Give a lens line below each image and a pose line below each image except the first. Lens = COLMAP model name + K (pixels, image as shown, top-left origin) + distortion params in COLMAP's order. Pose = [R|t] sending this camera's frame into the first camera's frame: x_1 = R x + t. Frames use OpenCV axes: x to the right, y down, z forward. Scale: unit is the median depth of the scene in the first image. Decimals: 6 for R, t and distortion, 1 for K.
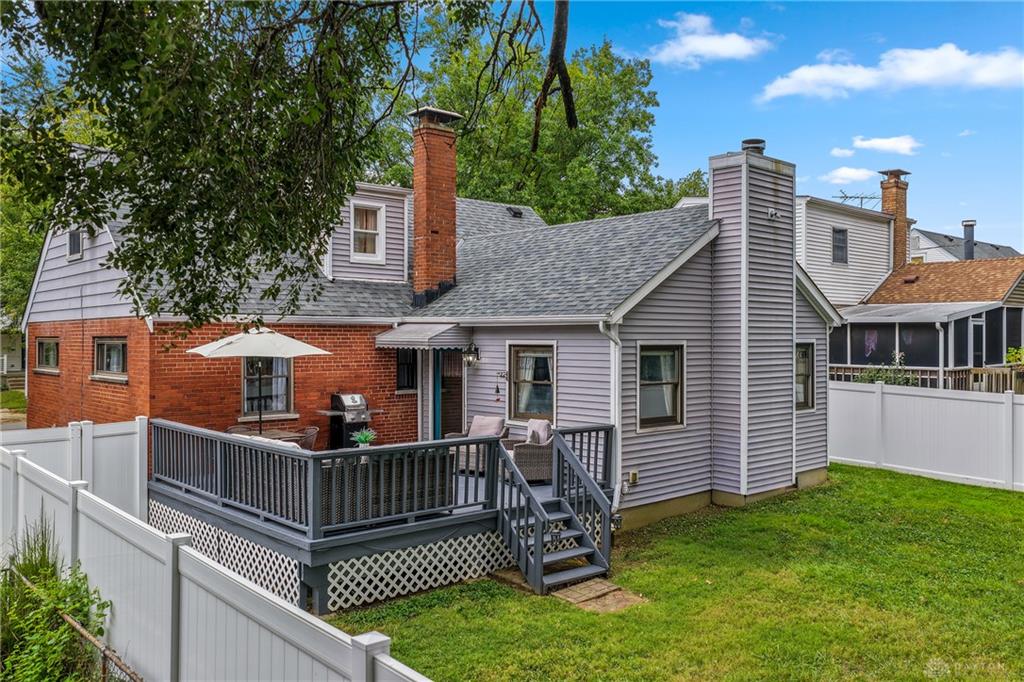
lens RADIAL K [[843.9, 0, 510.5], [0, 843.9, 341.7], [0, 0, 1]] dist [-0.009971, 0.017091]
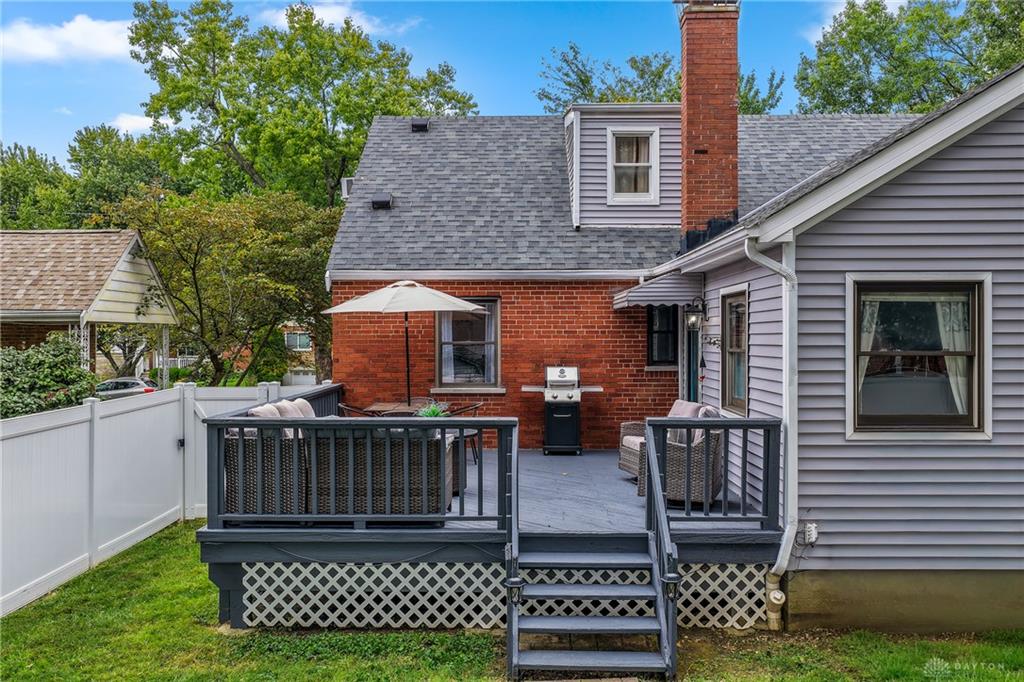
lens RADIAL K [[843.9, 0, 511.0], [0, 843.9, 341.7], [0, 0, 1]] dist [-0.009971, 0.017091]
pose [[0.738850, 0.002330, -0.673865, 0.334443], [-0.000669, 0.999996, 0.002725, 0.039538], [0.673869, -0.001563, 0.738849, 0.408963]]
